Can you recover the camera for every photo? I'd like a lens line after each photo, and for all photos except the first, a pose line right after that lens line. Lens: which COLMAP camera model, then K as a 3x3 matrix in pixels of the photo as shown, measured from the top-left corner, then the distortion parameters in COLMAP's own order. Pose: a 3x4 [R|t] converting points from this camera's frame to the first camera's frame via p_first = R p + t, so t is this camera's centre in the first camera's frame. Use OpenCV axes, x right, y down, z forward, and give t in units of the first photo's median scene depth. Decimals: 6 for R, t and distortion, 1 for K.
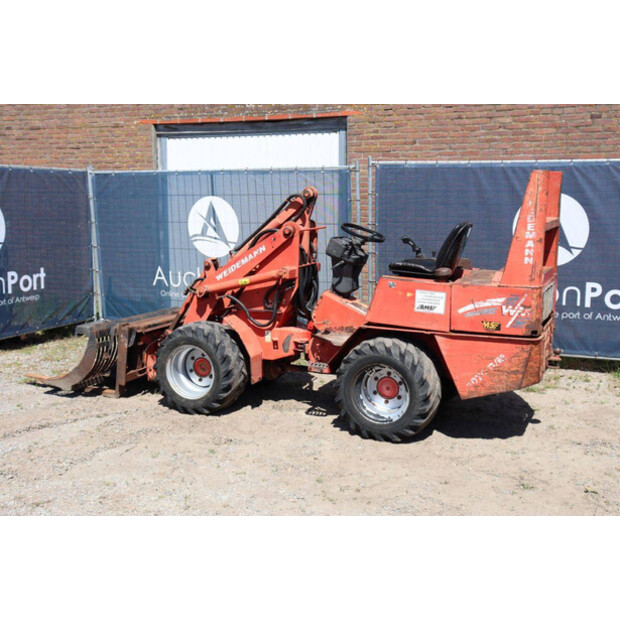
lens RADIAL K [[761.6, 0, 308.8], [0, 761.6, 311.5], [0, 0, 1]] dist [0.007295, 0.000000]
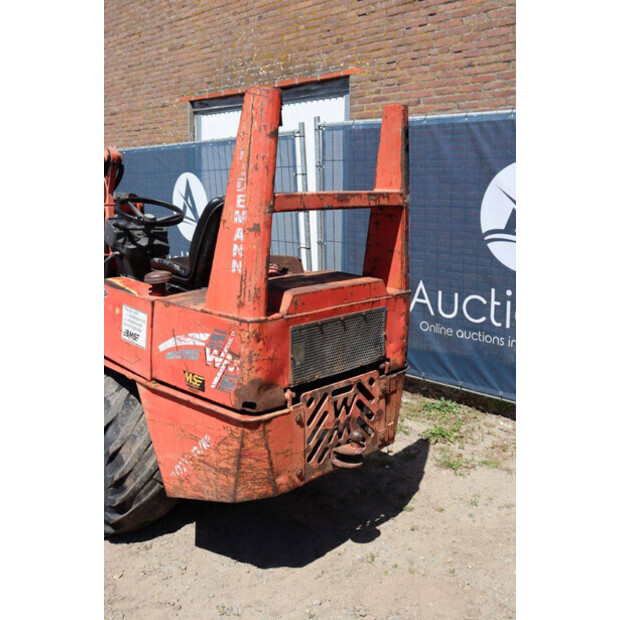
lens RADIAL K [[631.2, 0, 305.0], [0, 631.2, 308.6], [0, 0, 1]] dist [-0.039898, 0.000000]
pose [[0.925263, 0.076947, -0.371439, 0.398569], [-0.063730, 0.996824, 0.047748, -0.050376], [0.373934, -0.020508, 0.927229, 0.504157]]
